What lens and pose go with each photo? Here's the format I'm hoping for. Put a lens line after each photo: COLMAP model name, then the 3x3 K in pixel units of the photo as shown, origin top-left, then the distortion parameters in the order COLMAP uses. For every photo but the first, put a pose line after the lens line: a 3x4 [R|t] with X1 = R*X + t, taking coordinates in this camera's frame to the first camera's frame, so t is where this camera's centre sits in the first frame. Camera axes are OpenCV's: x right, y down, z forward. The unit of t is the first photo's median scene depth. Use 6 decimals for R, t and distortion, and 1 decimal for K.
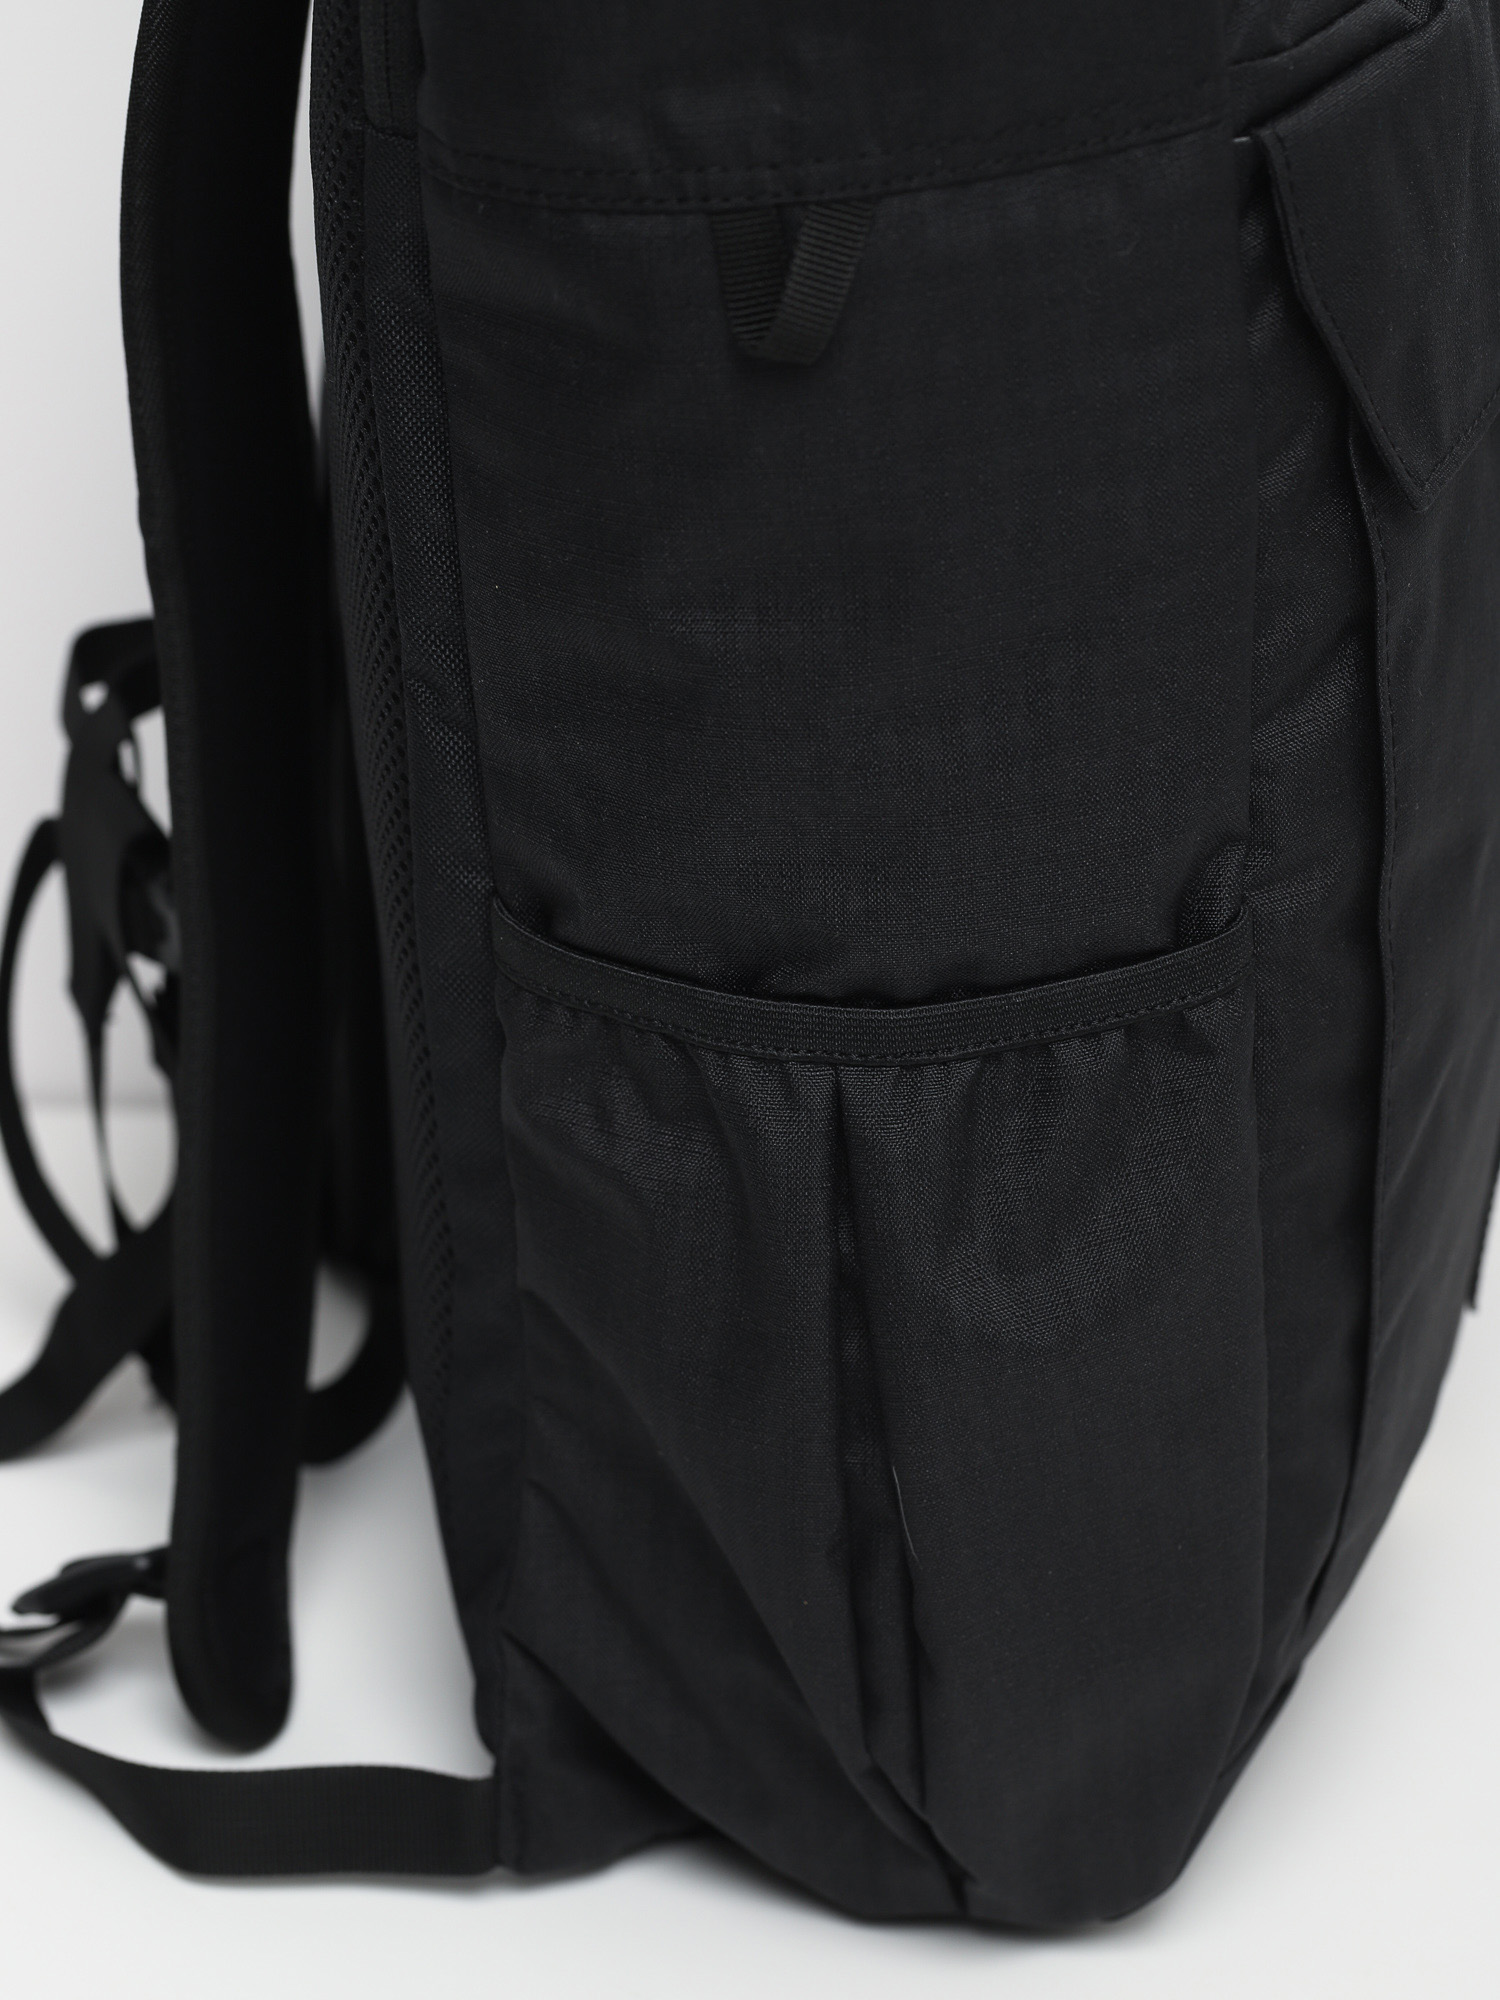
lens RADIAL K [[6083.2, 0, 750.0], [0, 6083.2, 1000.0], [0, 0, 1]] dist [-0.013577, -0.246445]
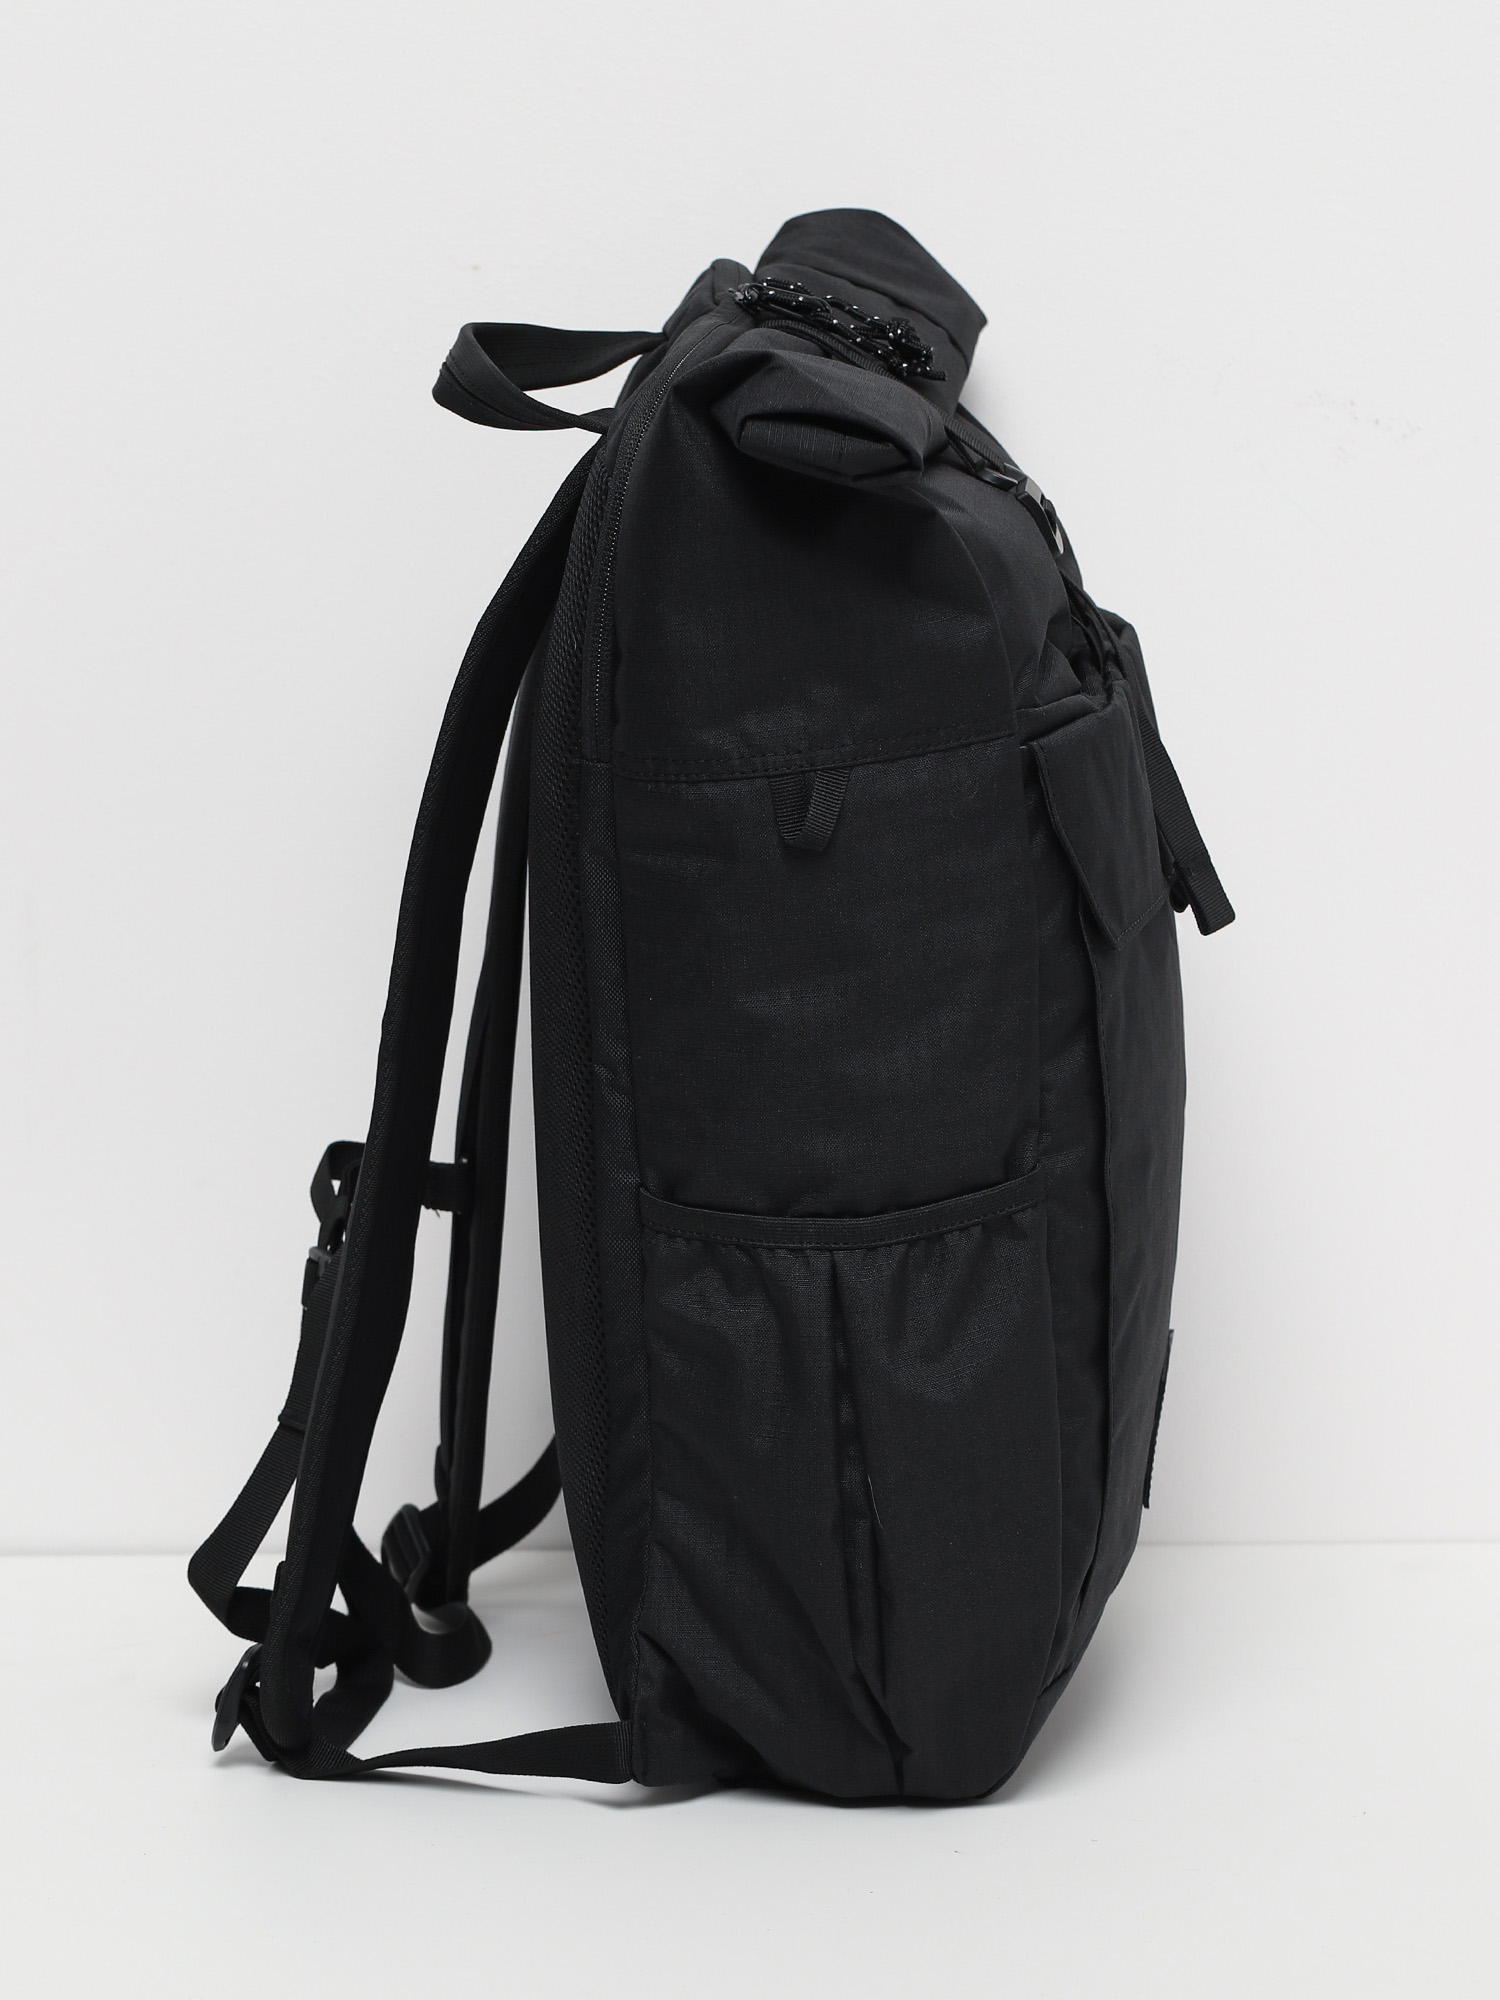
lens RADIAL K [[5686.2, 0, 750.0], [0, 5686.2, 1000.0], [0, 0, 1]] dist [-0.800286, 14.162666]
pose [[0.994313, -0.025848, 0.103311, -0.193193], [0.054503, 0.956936, -0.285137, 0.441615], [-0.091492, 0.289146, 0.952903, -0.713969]]
